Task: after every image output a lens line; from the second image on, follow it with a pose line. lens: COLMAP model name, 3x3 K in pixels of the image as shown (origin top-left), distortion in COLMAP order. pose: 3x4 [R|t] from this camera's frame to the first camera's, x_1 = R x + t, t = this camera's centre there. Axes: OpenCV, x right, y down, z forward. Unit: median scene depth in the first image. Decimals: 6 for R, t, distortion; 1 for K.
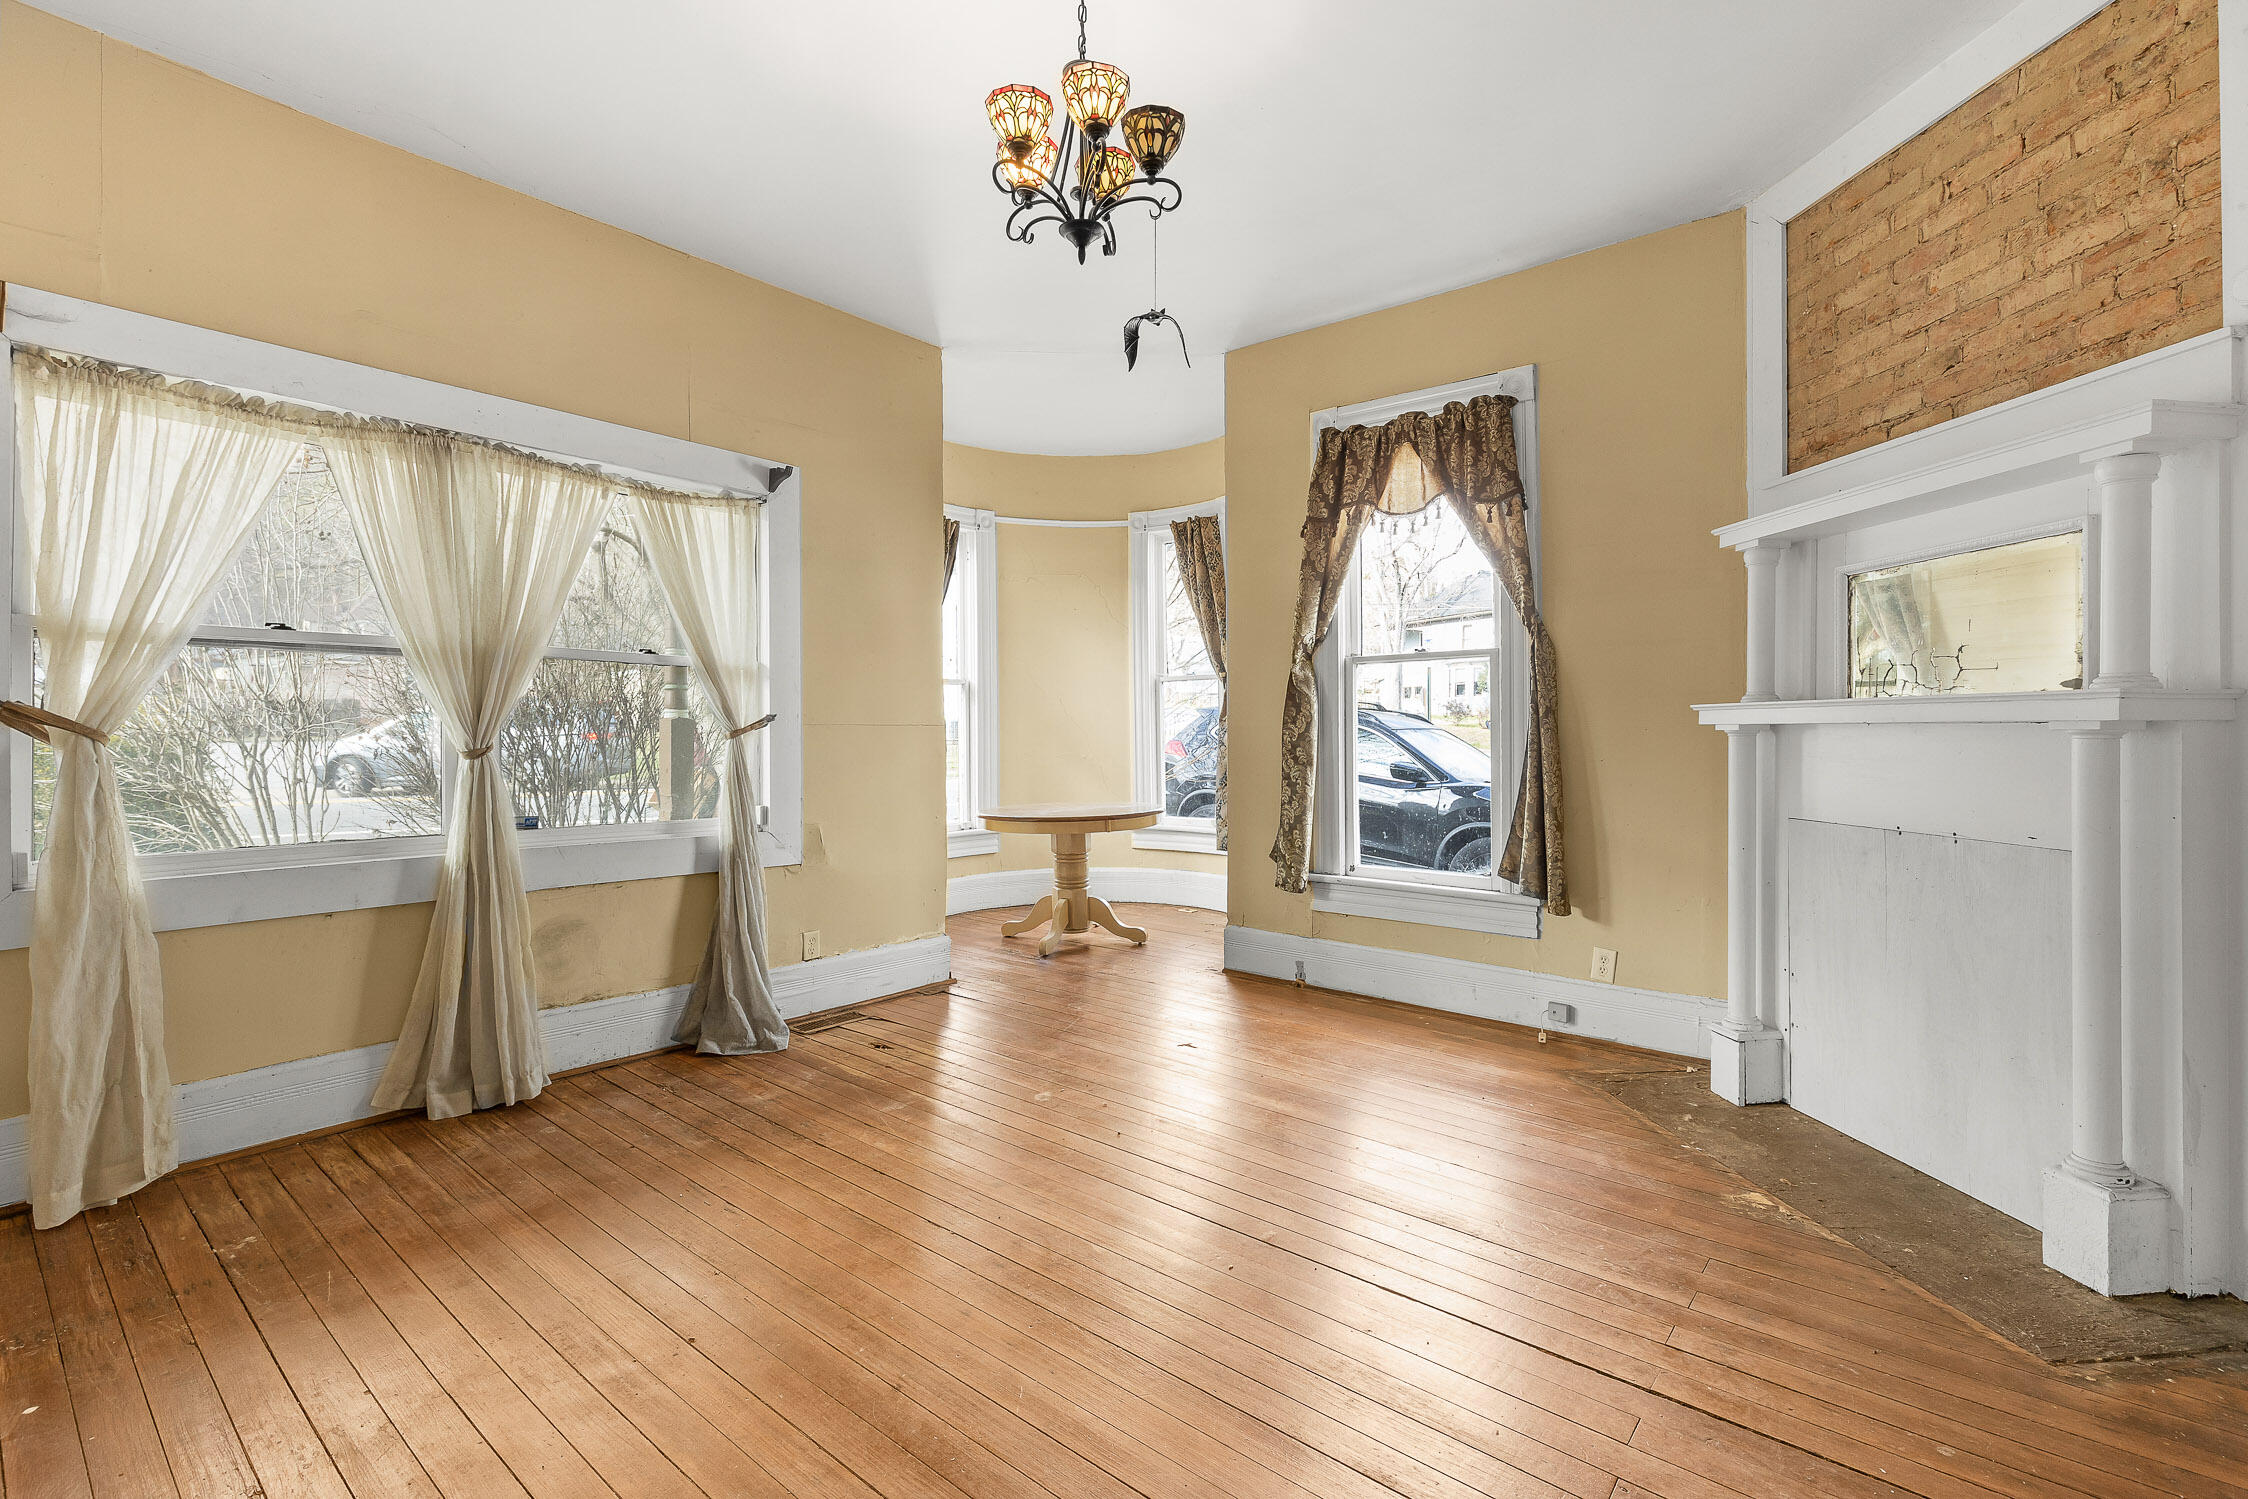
lens RADIAL K [[1010.4, 0, 1129.8], [0, 1010.4, 734.4], [0, 0, 1]] dist [-0.002127, -0.001288]
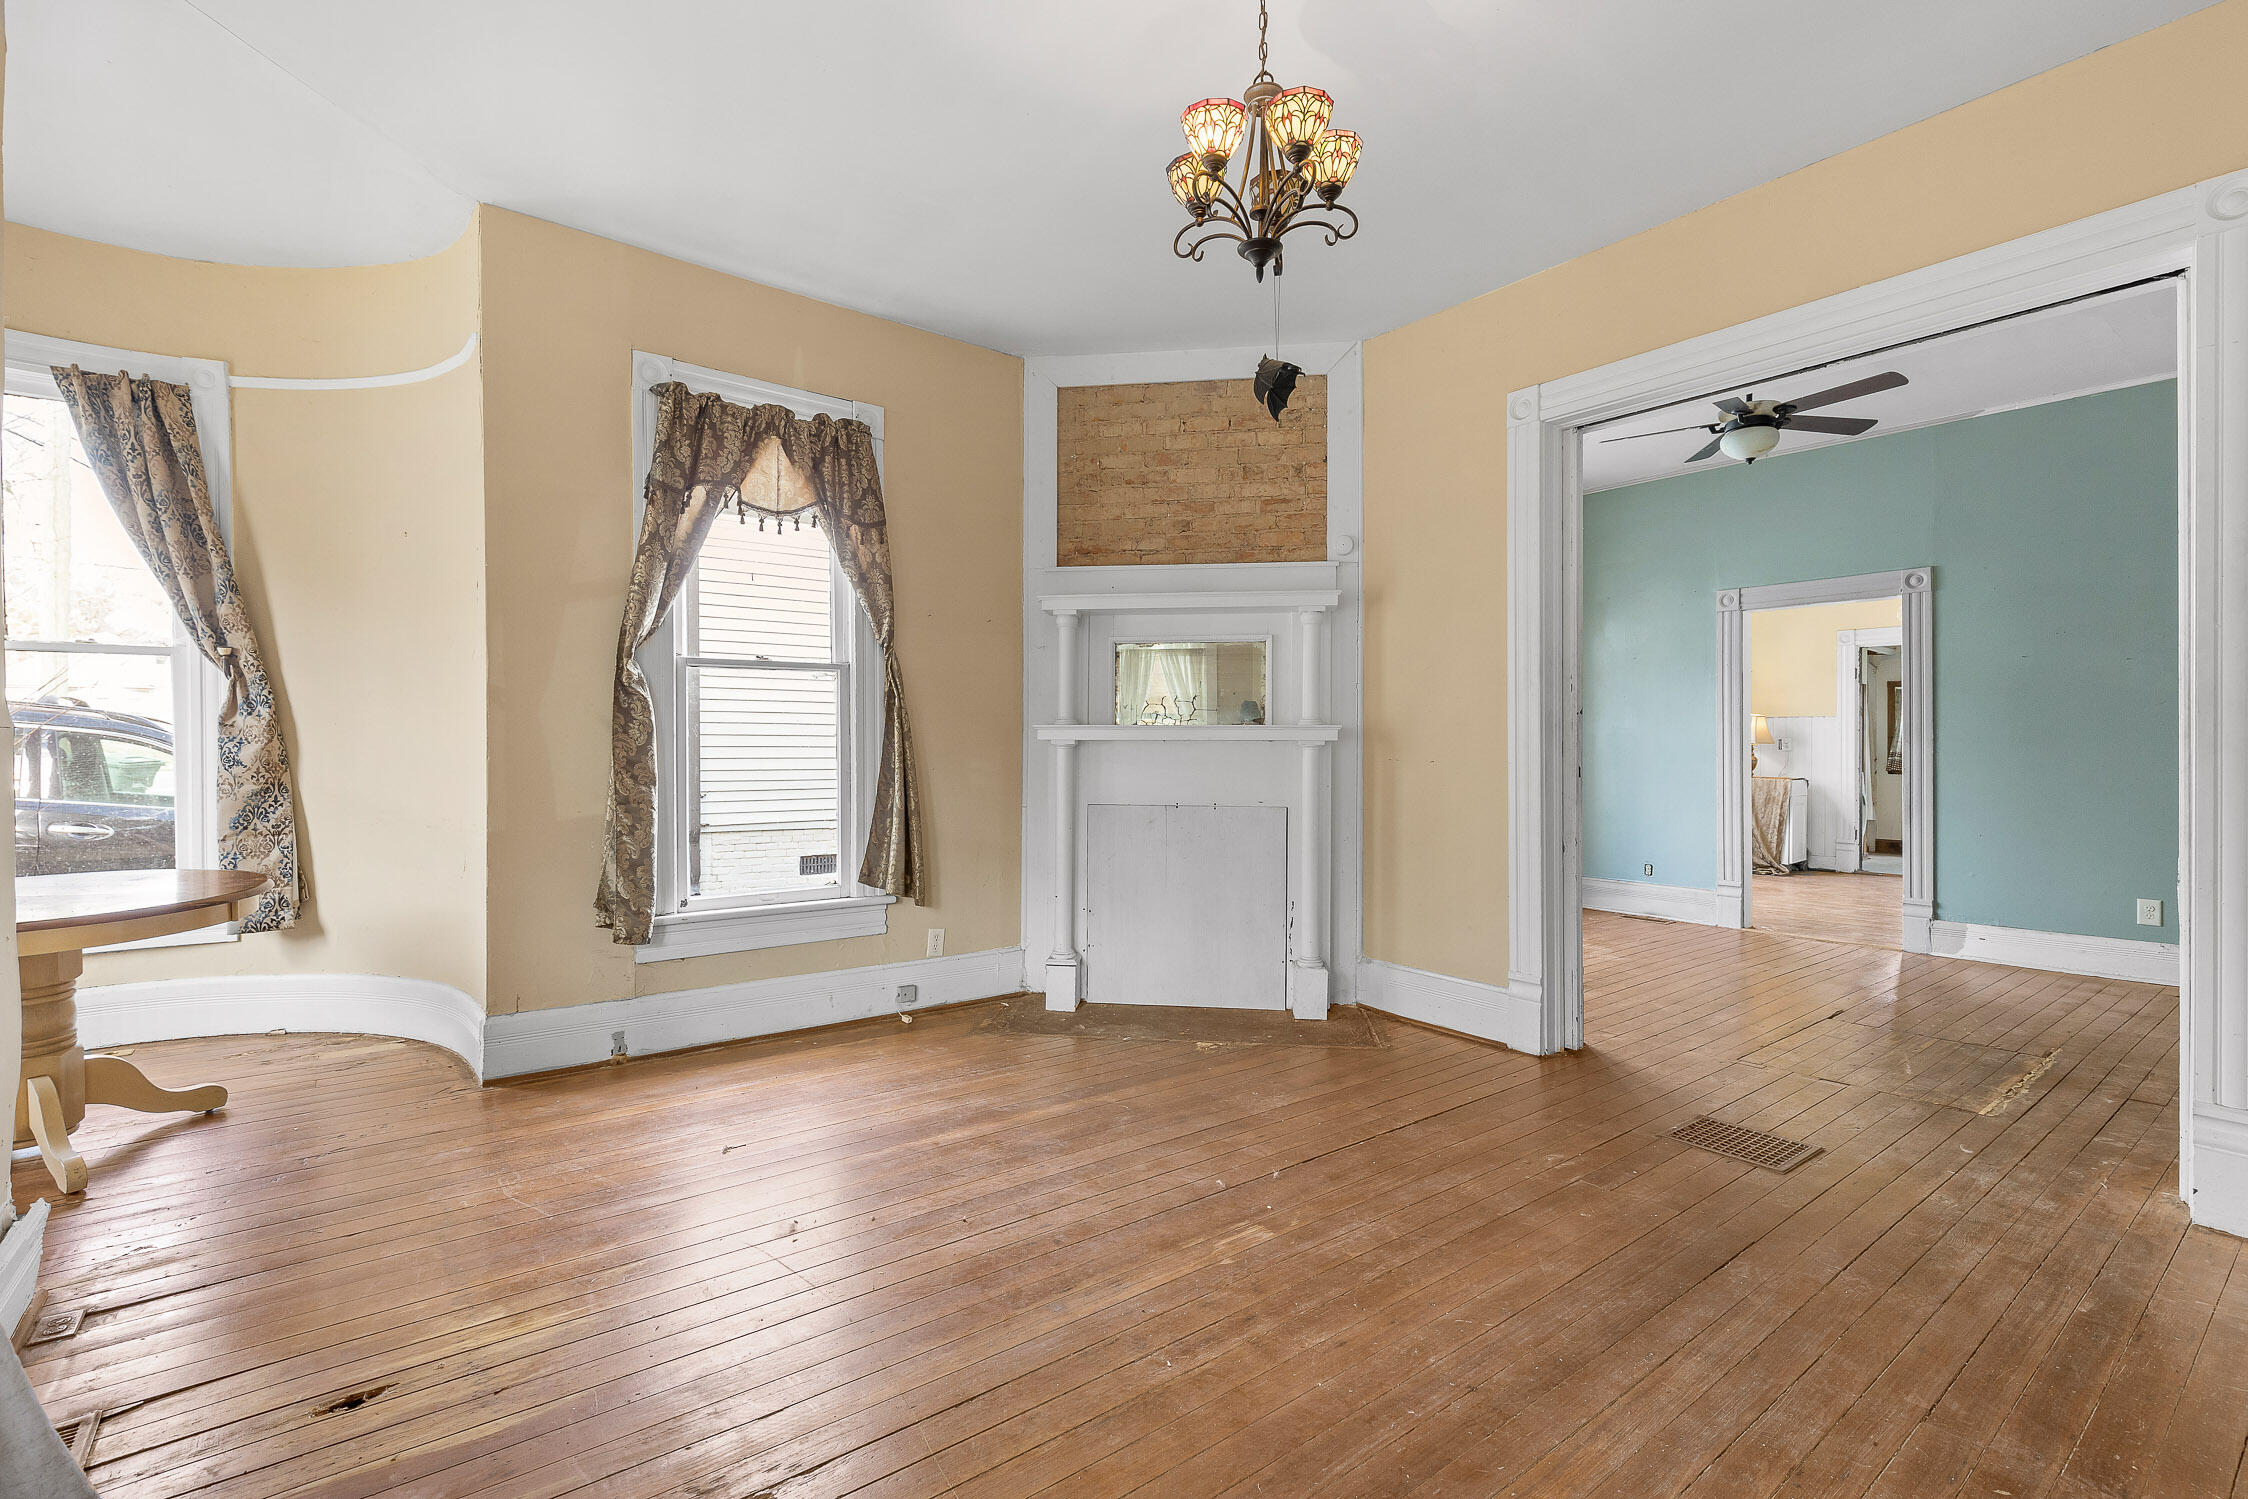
lens RADIAL K [[1000.9, 0, 1107.2], [0, 1000.9, 744.7], [0, 0, 1]] dist [0.000516, -0.000022]
pose [[0.224340, 0.001289, 0.974510, -0.546631], [0.000007, 0.999999, -0.001325, -0.000864], [-0.974511, 0.000304, 0.224340, 0.474257]]
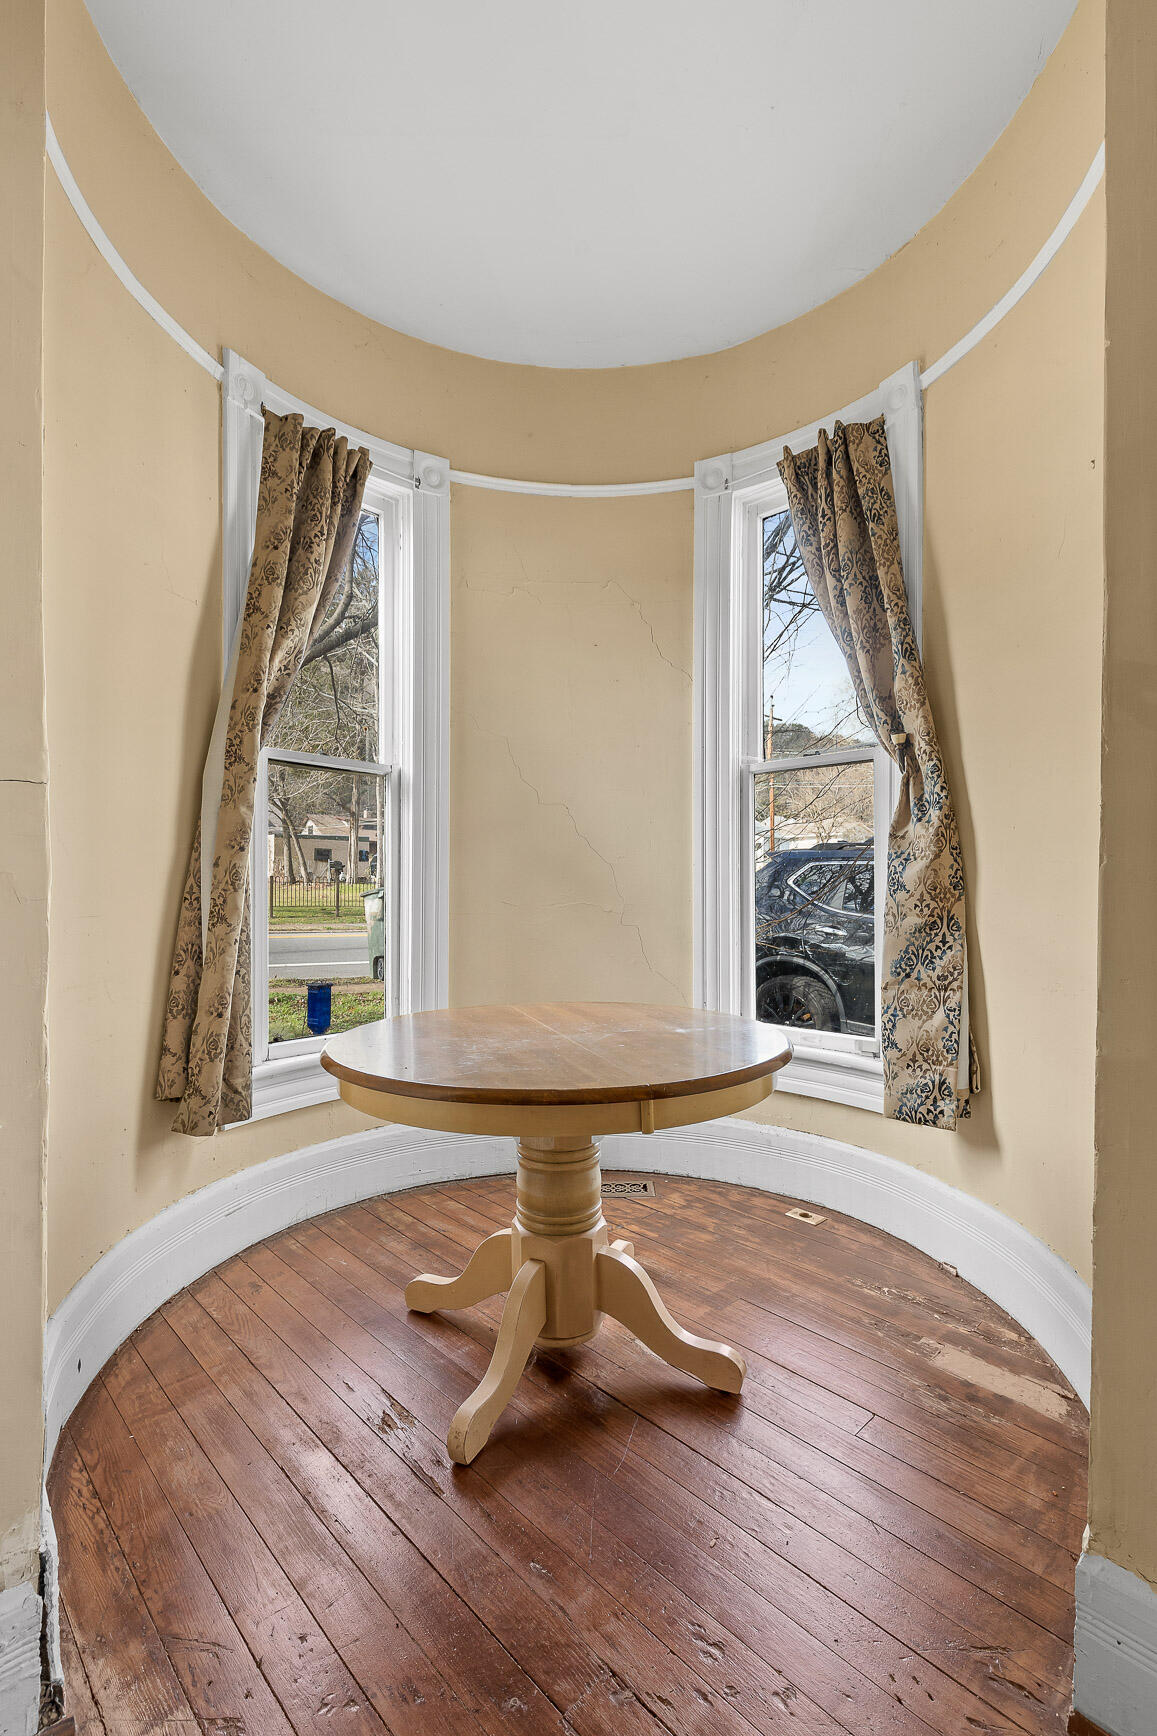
lens RADIAL K [[799.9, 0, 581.5], [0, 799.9, 897.4], [0, 0, 1]] dist [-0.000153, -0.000207]
pose [[0.993277, 0.011698, -0.115167, -0.015863], [-0.010758, 0.999904, 0.008782, 0.018383], [0.115259, -0.007484, 0.993307, 0.870163]]
